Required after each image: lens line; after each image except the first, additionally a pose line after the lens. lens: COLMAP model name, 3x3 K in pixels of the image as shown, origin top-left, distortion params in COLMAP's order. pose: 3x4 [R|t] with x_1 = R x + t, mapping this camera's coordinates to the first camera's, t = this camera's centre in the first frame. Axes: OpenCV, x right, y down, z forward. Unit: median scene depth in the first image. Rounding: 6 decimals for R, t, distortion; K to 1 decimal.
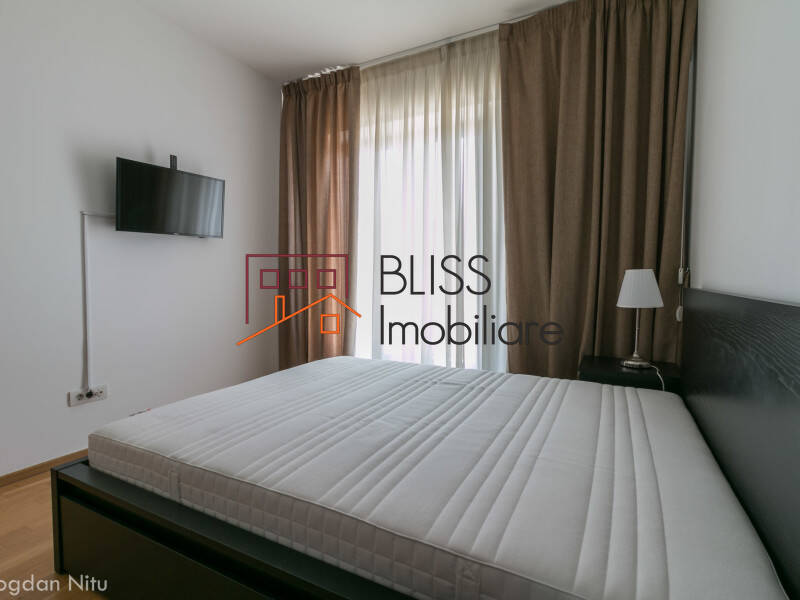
lens RADIAL K [[410.4, 0, 396.7], [0, 410.4, 297.1], [0, 0, 1]] dist [-0.000761, -0.000439]
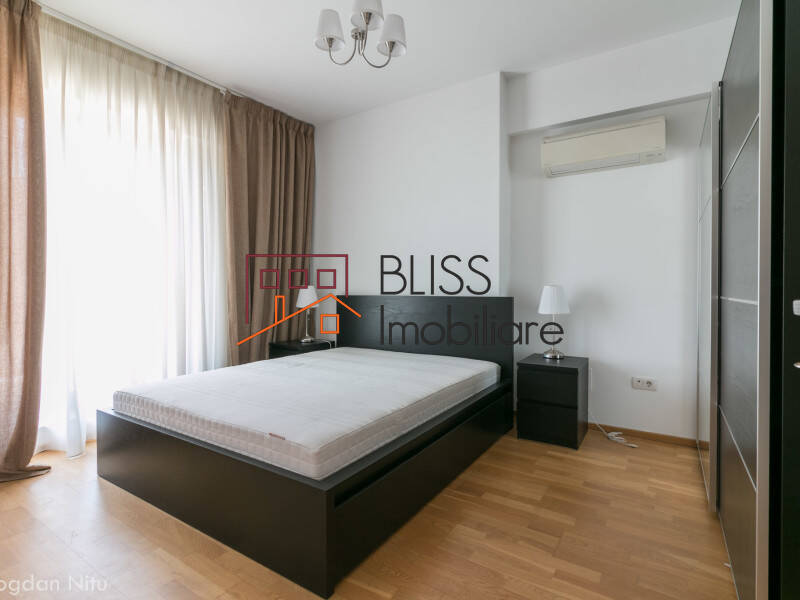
lens RADIAL K [[410.4, 0, 396.7], [0, 410.4, 297.1], [0, 0, 1]] dist [-0.000761, -0.000439]
pose [[0.081768, -0.010122, 0.996600, -1.103219], [0.052117, 0.998624, 0.005866, -0.010732], [-0.995288, 0.051460, 0.082183, 0.463603]]
